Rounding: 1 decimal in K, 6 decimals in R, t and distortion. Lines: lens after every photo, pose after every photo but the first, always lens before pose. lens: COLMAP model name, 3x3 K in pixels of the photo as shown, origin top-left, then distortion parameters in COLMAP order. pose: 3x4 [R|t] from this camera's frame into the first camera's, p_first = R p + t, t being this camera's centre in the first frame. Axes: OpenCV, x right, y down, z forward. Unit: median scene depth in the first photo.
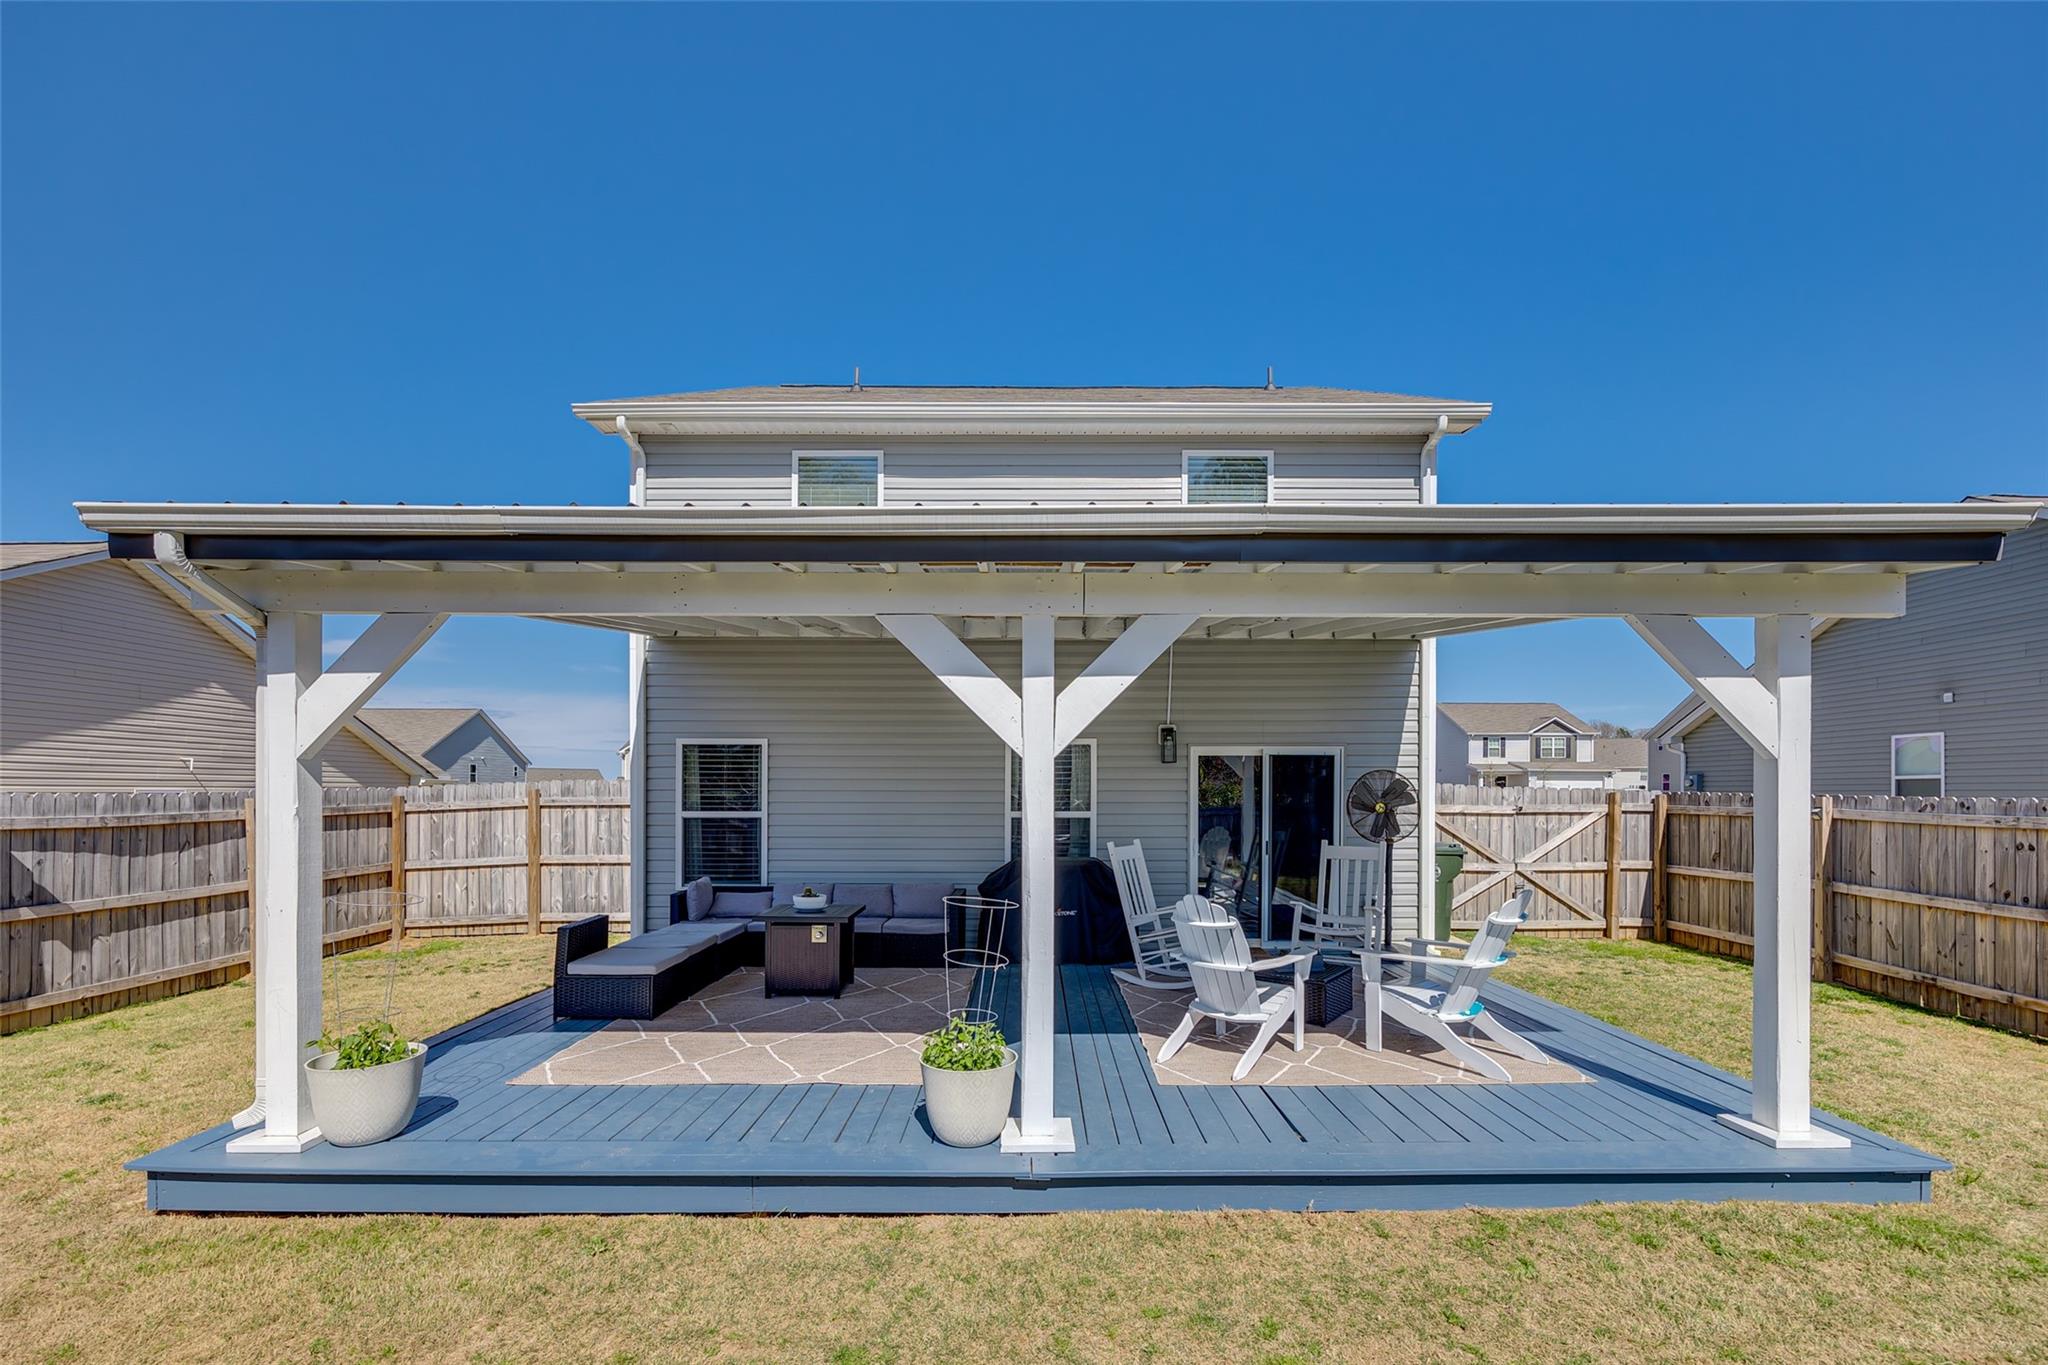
lens RADIAL K [[845.3, 0, 1050.1], [0, 845.3, 791.0], [0, 0, 1]] dist [-0.001034, -0.000844]
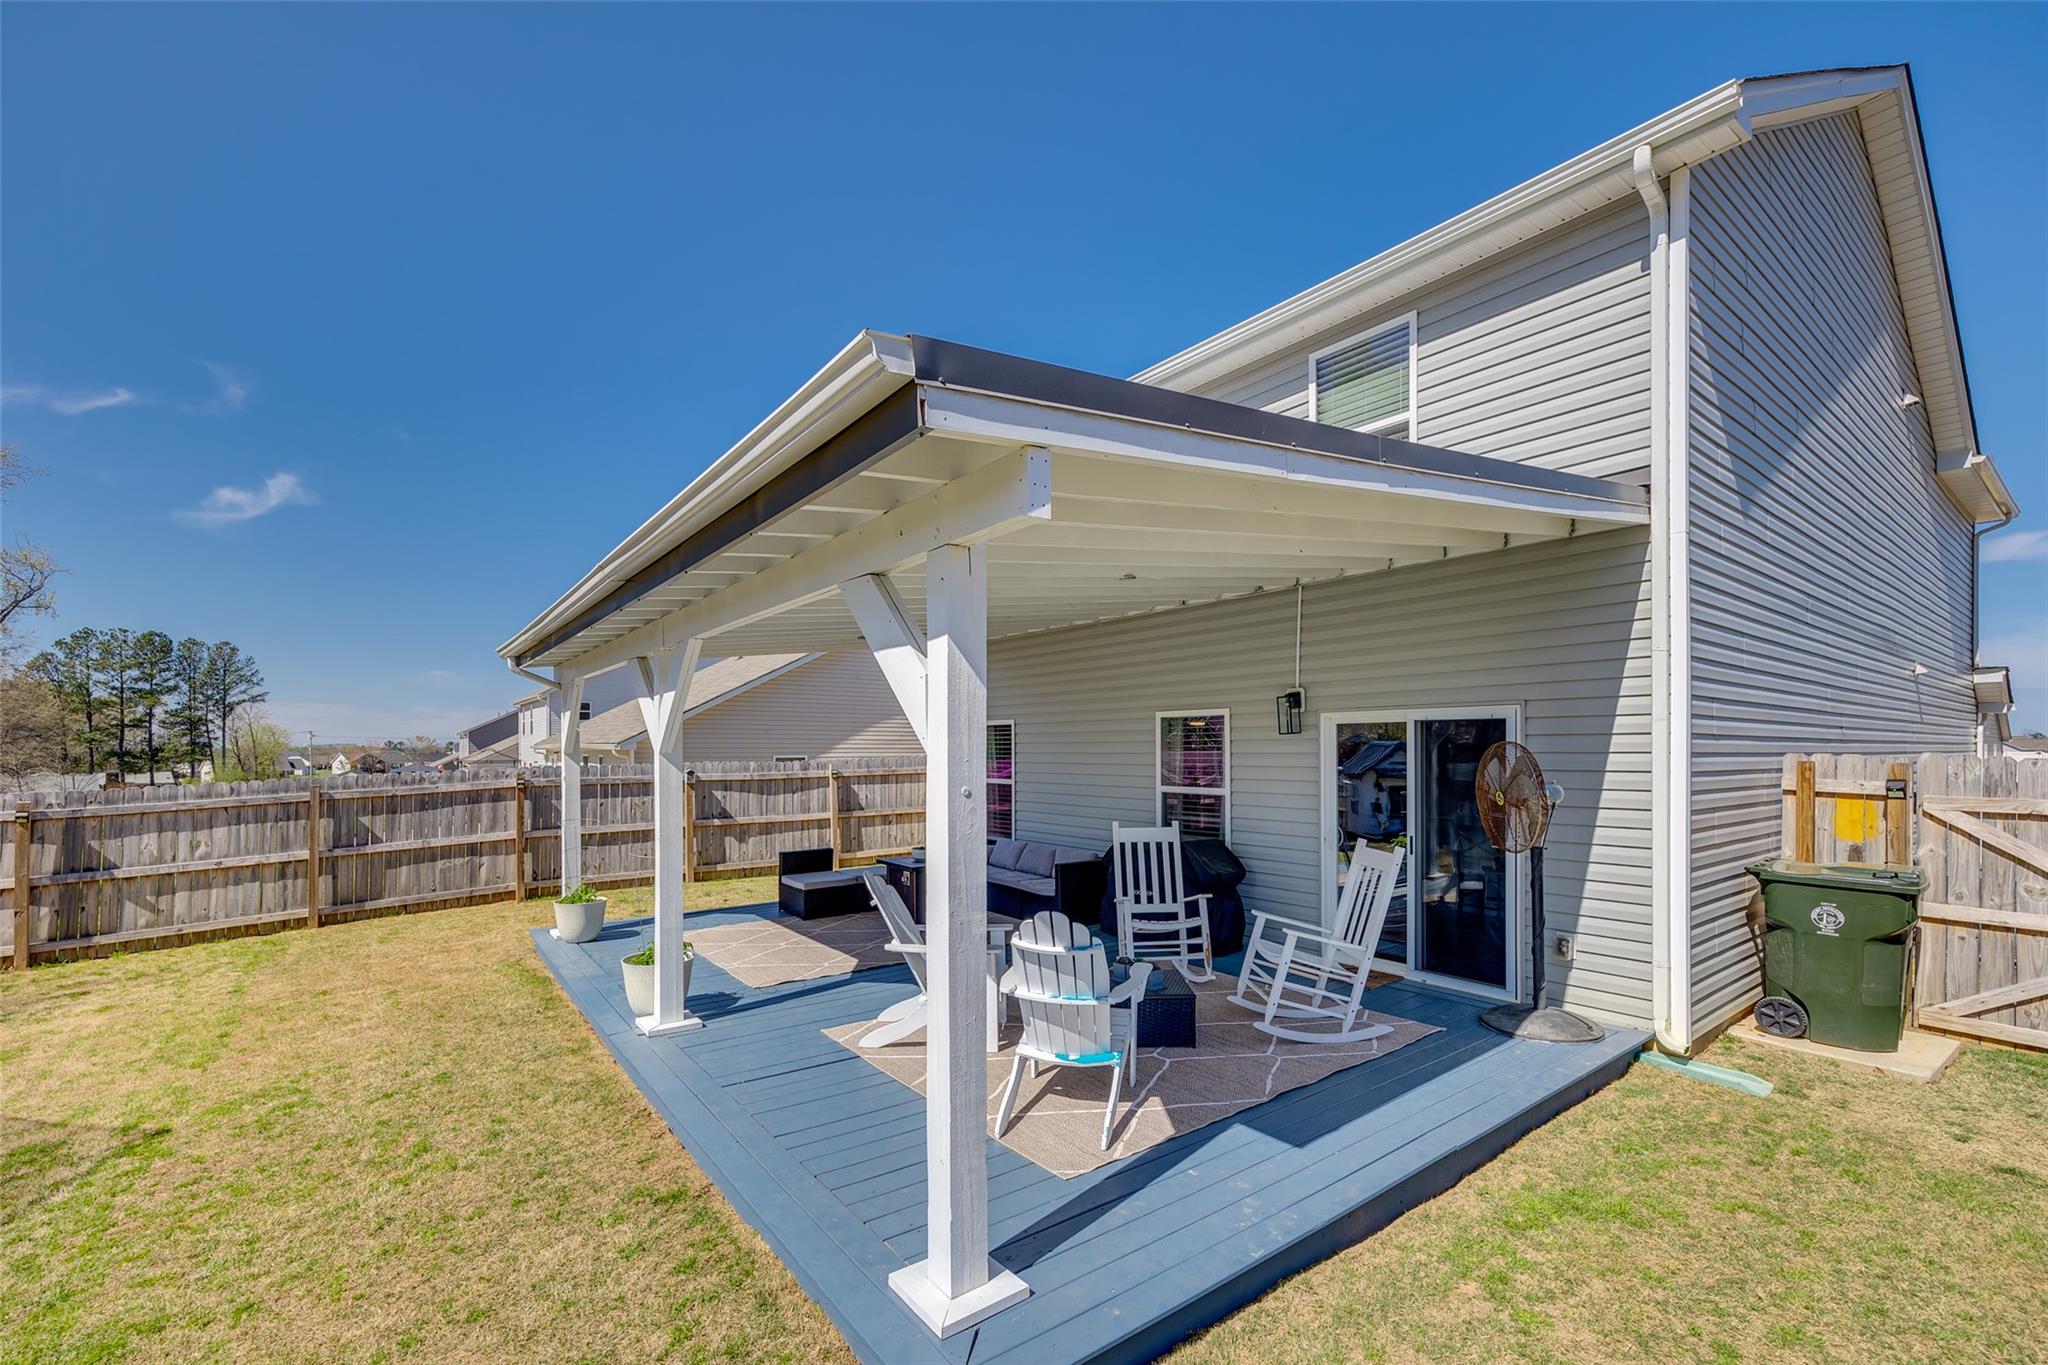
lens RADIAL K [[845.3, 0, 1025.6], [0, 845.3, 753.8], [0, 0, 1]] dist [-0.001034, -0.000844]
pose [[0.609258, 0.001147, -0.792971, 0.655523], [0.004319, 0.999979, 0.004765, -0.019012], [0.792960, -0.006327, 0.609240, 0.279489]]
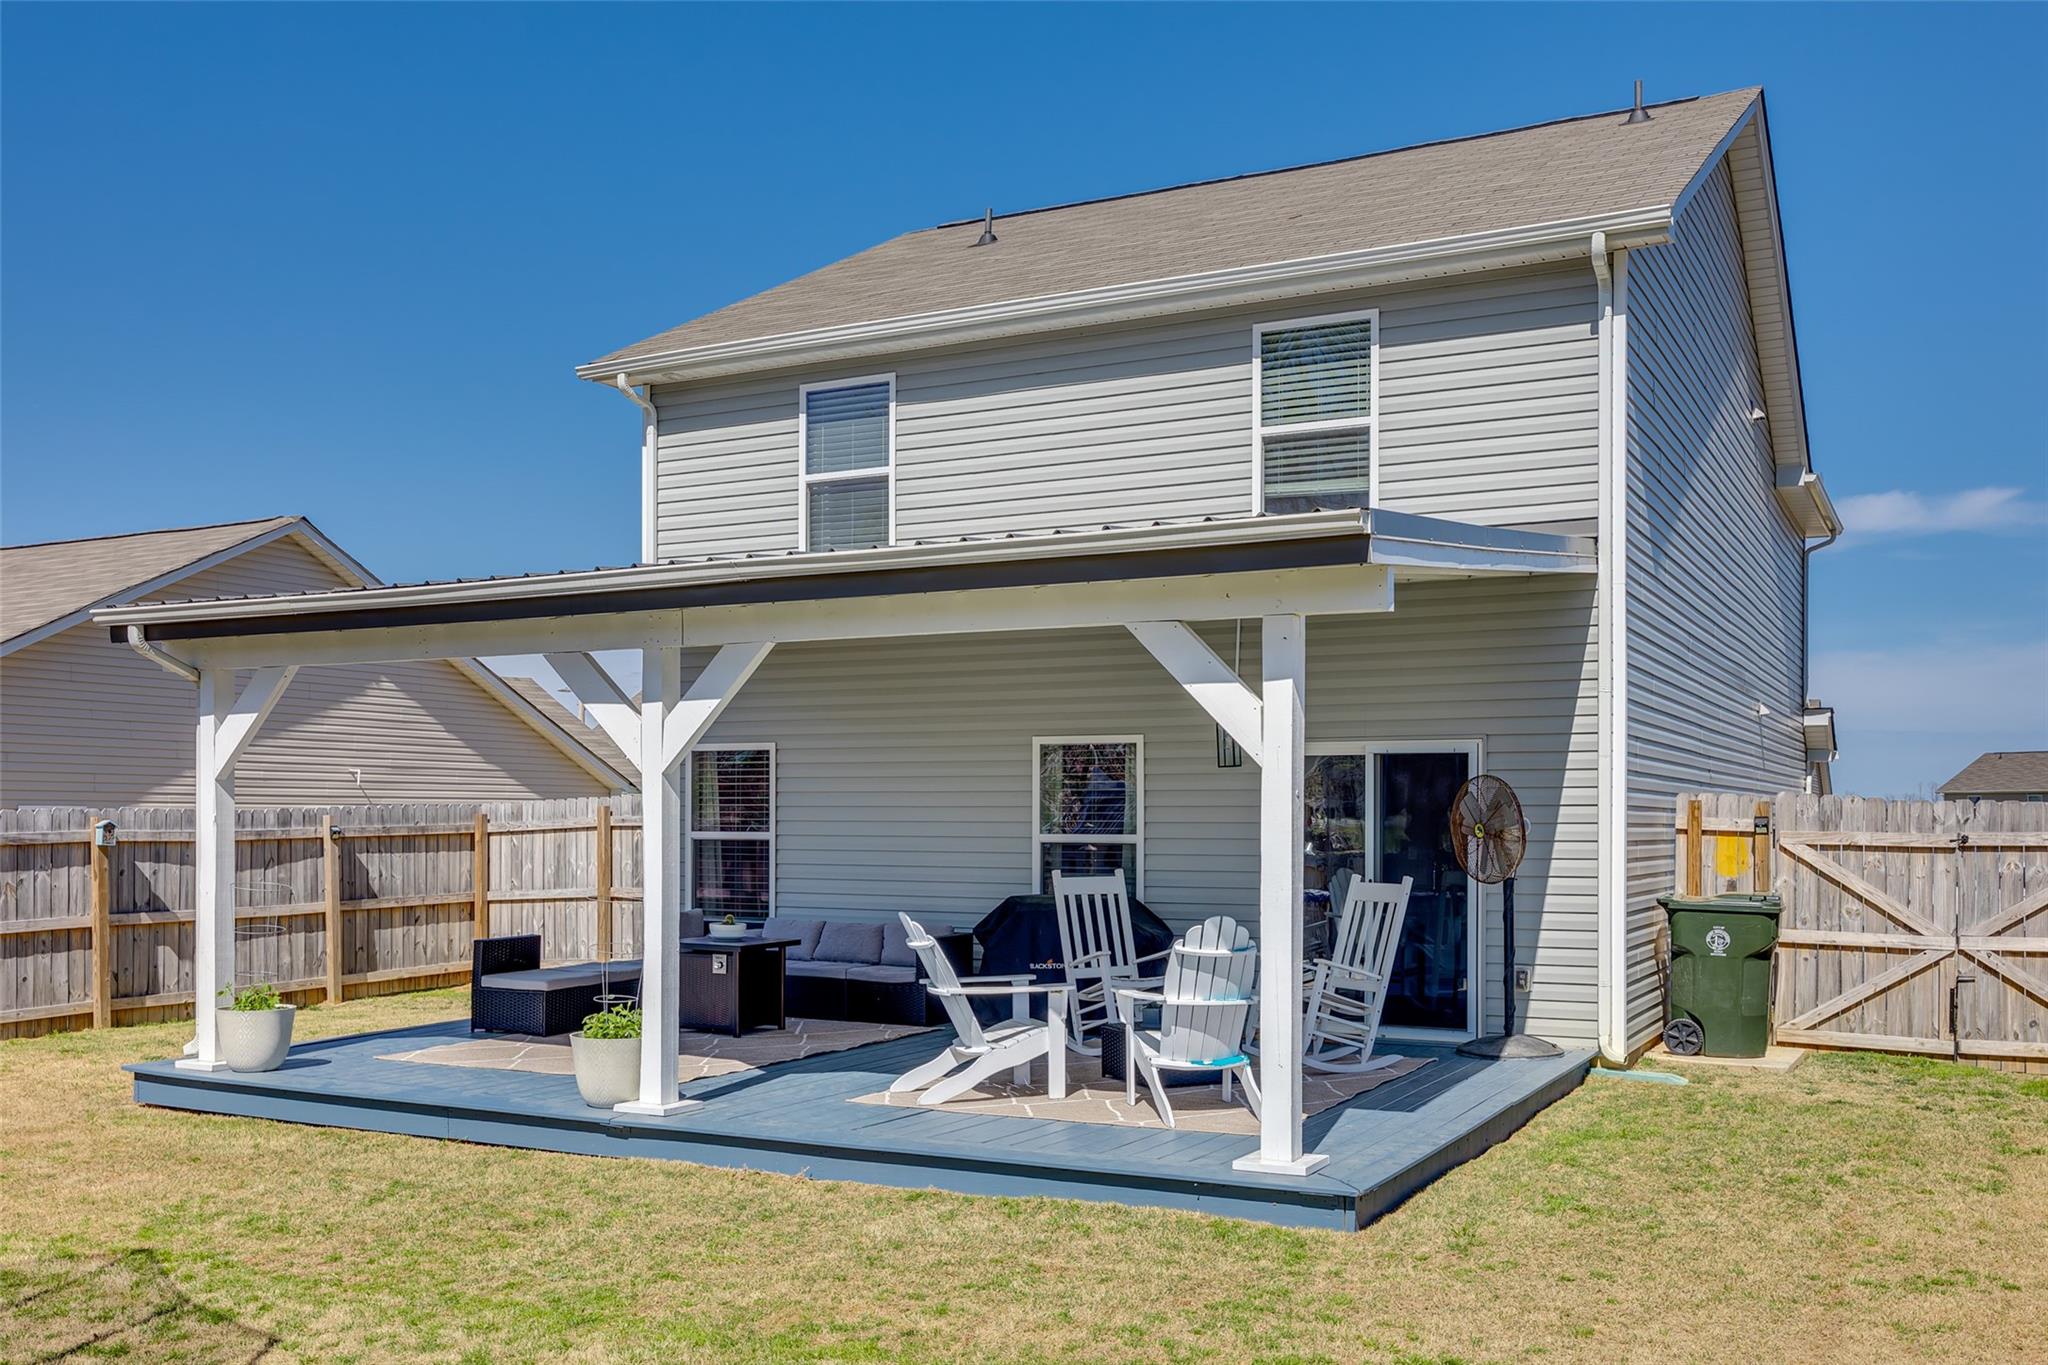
lens RADIAL K [[1739.9, 0, 1069.8], [0, 1739.9, 815.9], [0, 0, 1]] dist [-0.003514, -0.004132]
pose [[0.893276, 0.001432, -0.449507, 0.686566], [-0.001281, 0.999999, 0.000639, 0.007303], [0.449508, 0.000005, 0.893276, -0.374913]]
